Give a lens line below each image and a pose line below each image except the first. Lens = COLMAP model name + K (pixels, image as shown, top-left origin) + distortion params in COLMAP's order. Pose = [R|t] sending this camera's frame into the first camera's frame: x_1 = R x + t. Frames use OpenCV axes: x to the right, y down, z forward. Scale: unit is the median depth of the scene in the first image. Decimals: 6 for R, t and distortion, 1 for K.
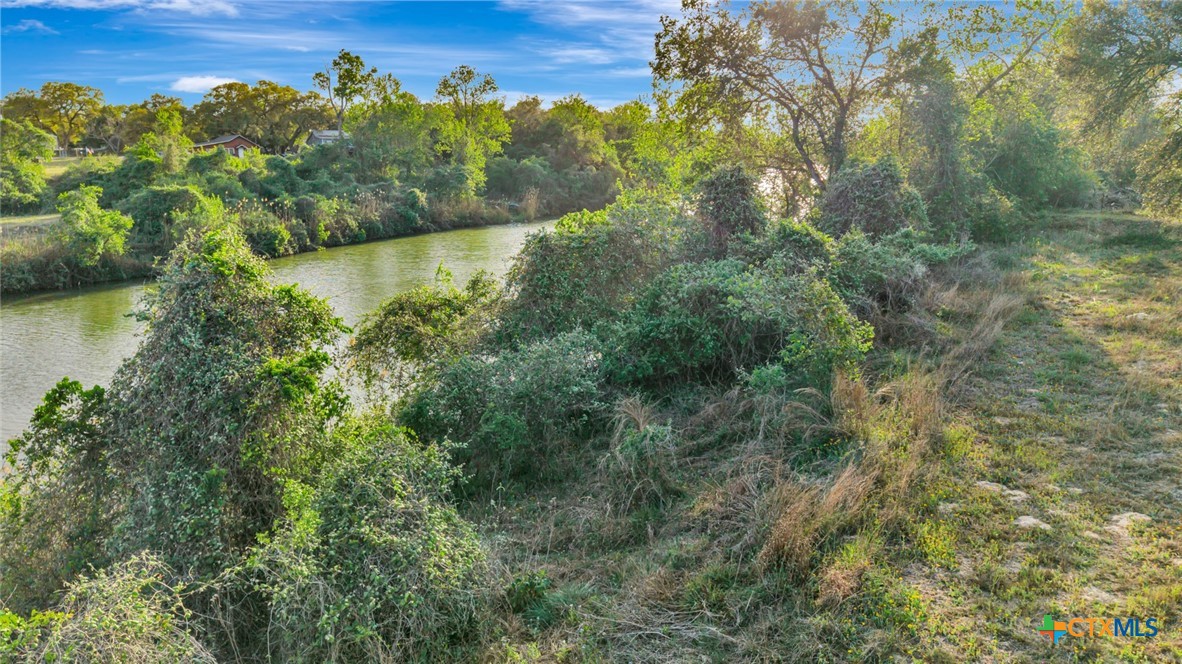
lens RADIAL K [[769.1, 0, 591.0], [0, 769.1, 332.0], [0, 0, 1]] dist [0.046225, -0.051692]
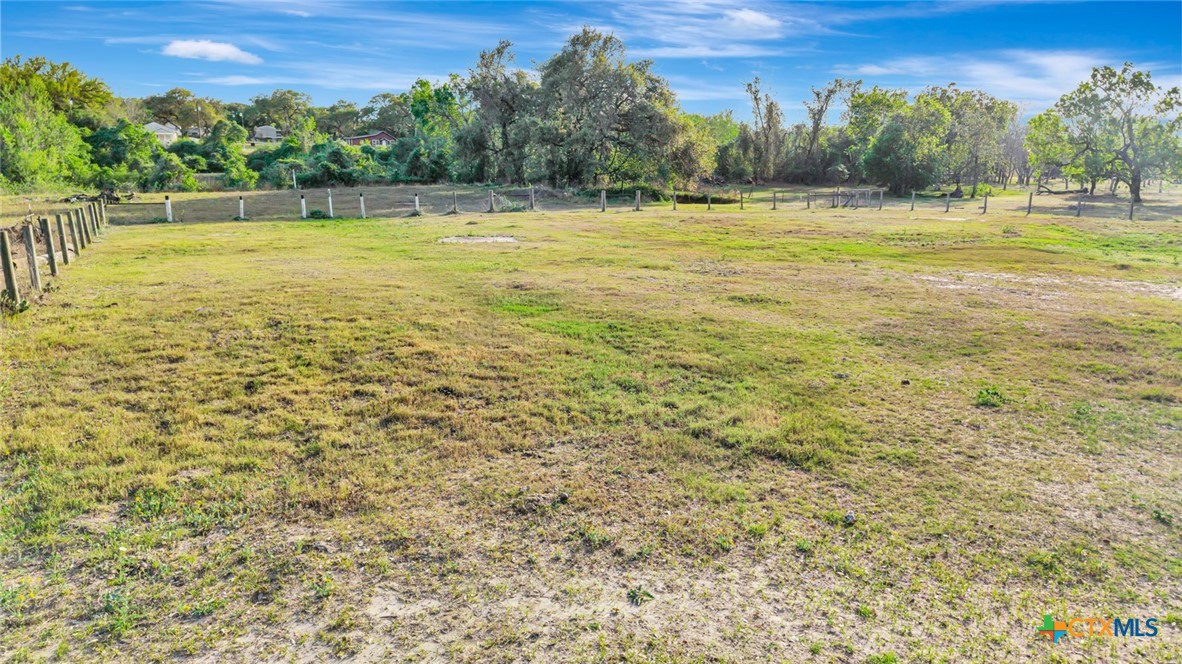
lens RADIAL K [[769.1, 0, 591.0], [0, 769.1, 332.0], [0, 0, 1]] dist [0.046225, -0.051692]
pose [[0.965021, 0.087623, -0.247097, 0.513560], [-0.086723, 0.996126, 0.014548, 0.104910], [0.247414, 0.007390, 0.968882, -0.481369]]
